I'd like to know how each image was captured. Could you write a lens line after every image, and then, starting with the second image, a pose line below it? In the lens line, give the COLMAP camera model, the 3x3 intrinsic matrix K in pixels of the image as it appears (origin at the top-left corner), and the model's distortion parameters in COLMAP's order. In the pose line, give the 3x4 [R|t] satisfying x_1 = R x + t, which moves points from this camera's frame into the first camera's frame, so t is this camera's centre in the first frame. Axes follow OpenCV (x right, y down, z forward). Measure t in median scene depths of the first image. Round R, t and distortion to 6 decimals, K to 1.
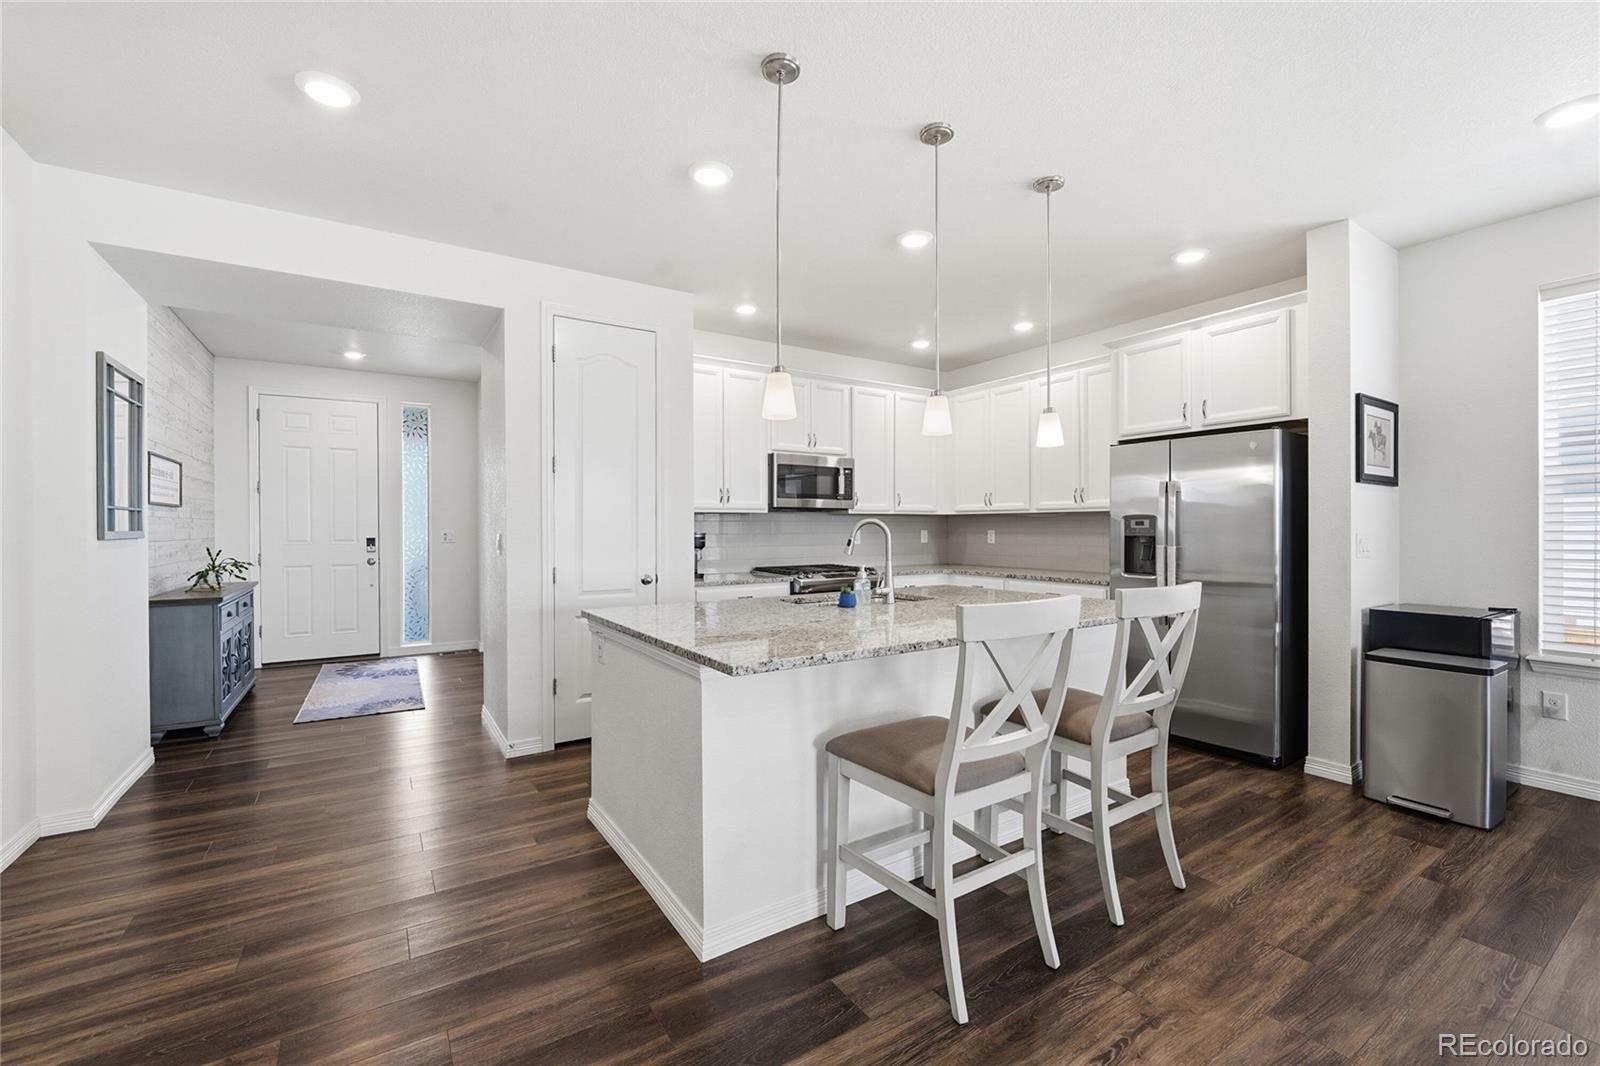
lens RADIAL K [[663.4, 0, 795.0], [0, 663.4, 531.3], [0, 0, 1]] dist [-0.002274, -0.002669]
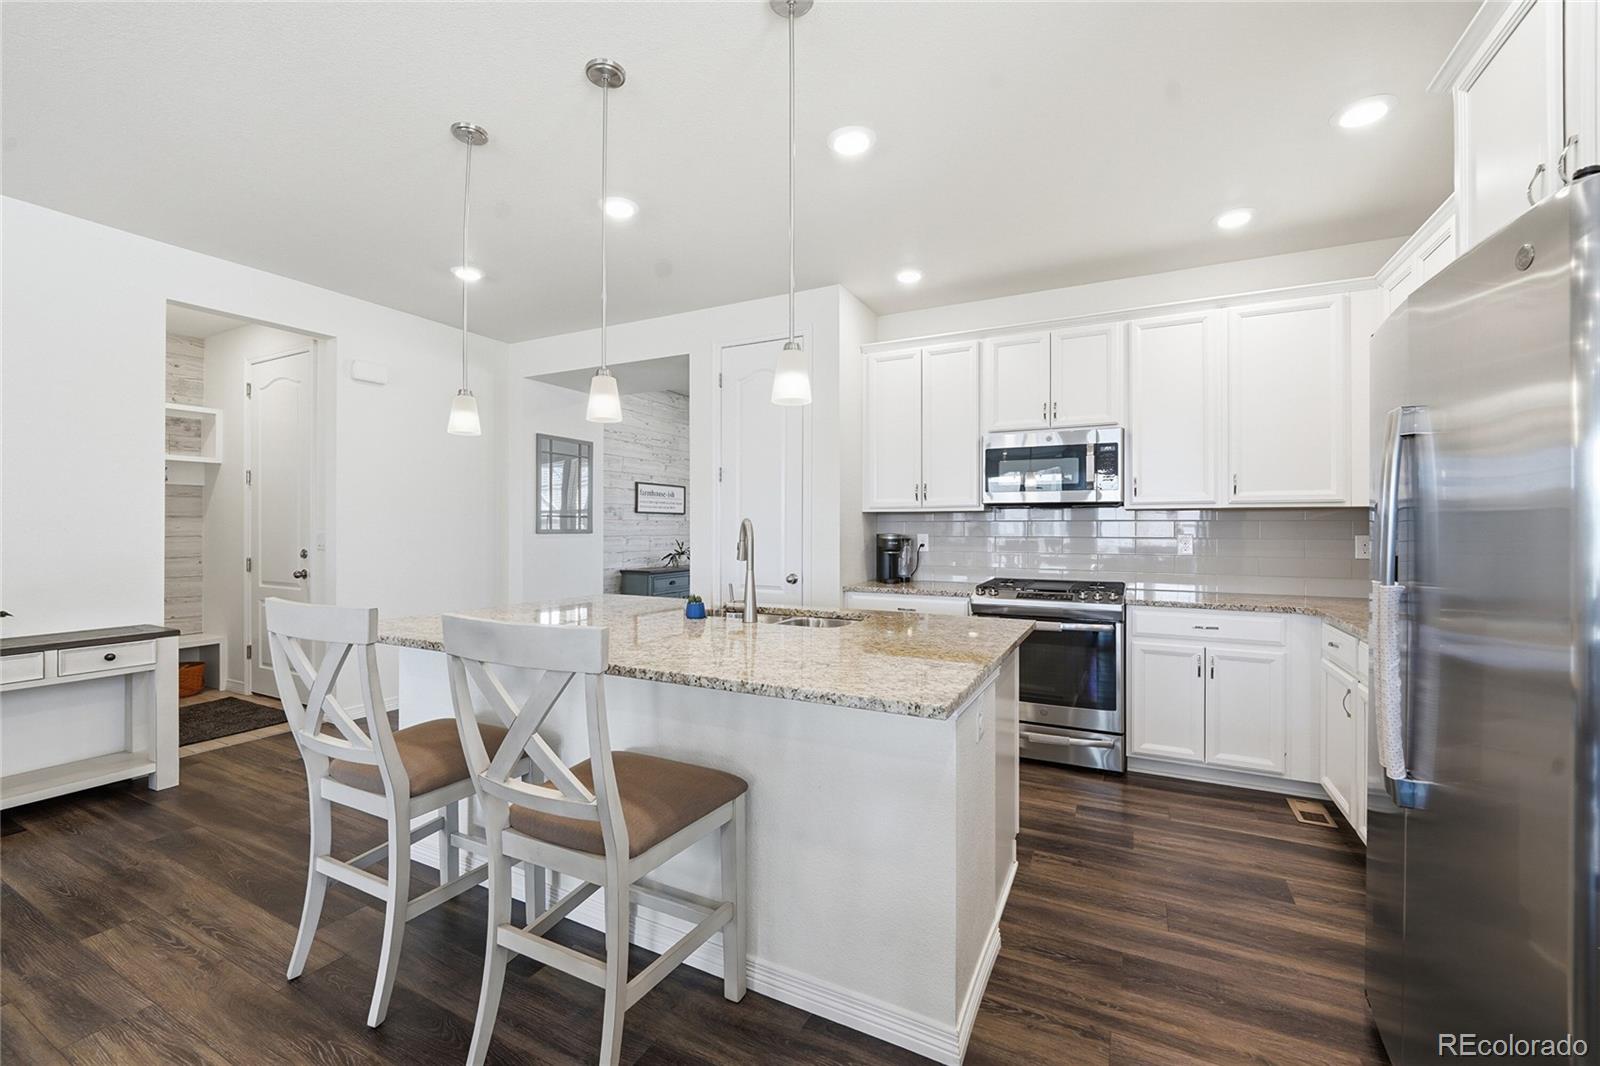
lens RADIAL K [[663.4, 0, 782.9], [0, 663.4, 528.7], [0, 0, 1]] dist [-0.002274, -0.002669]
pose [[0.482531, 0.005117, -0.875864, 0.677074], [-0.006816, 0.999975, 0.002087, -0.006861], [0.875852, 0.004963, 0.482554, 0.487729]]
